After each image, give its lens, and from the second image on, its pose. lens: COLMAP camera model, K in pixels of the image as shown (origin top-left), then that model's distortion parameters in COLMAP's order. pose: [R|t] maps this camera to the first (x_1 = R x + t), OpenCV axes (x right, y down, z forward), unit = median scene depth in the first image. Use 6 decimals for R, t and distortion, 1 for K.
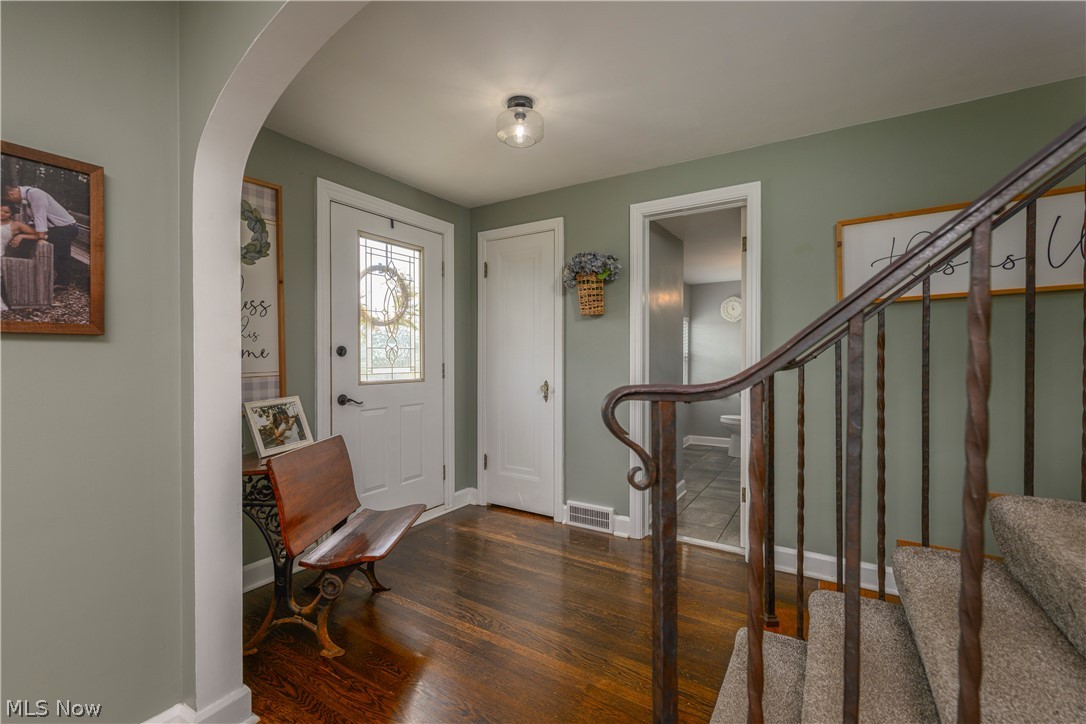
lens RADIAL K [[471.9, 0, 542.4], [0, 471.9, 361.2], [0, 0, 1]] dist [0.001315, 0.000111]
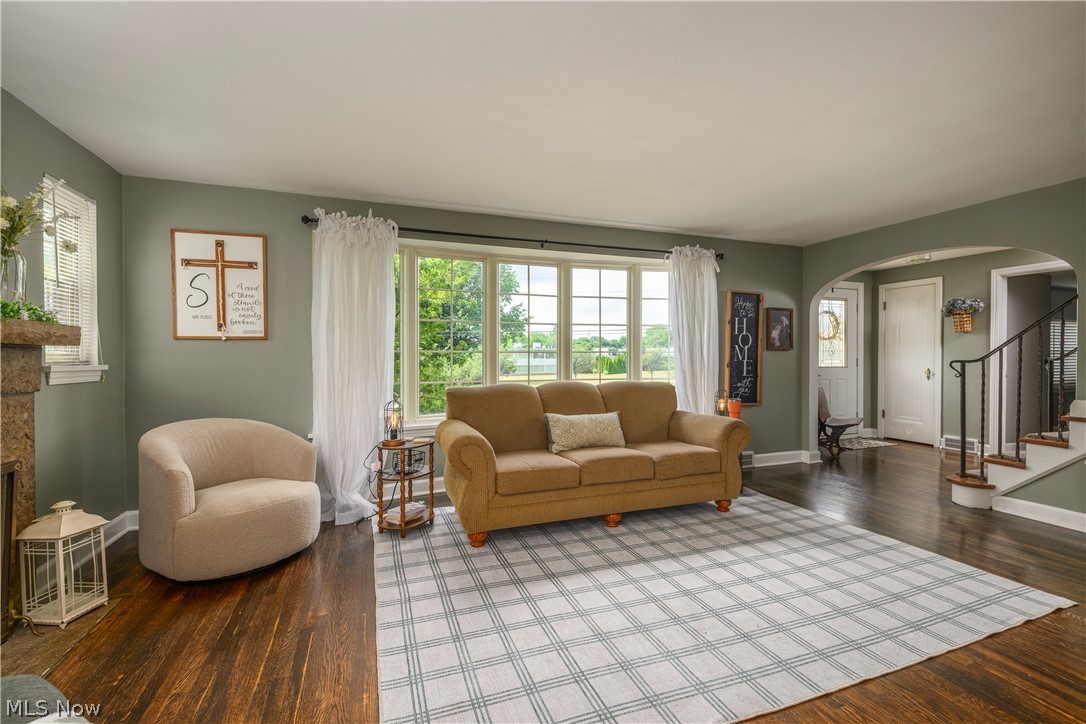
lens RADIAL K [[471.9, 0, 539.6], [0, 471.9, 359.0], [0, 0, 1]] dist [0.001315, 0.000111]
pose [[0.789979, 0.005956, -0.613106, -0.061087], [-0.005034, 0.999982, 0.003227, 0.007698], [0.613114, 0.000537, 0.789994, -1.356941]]
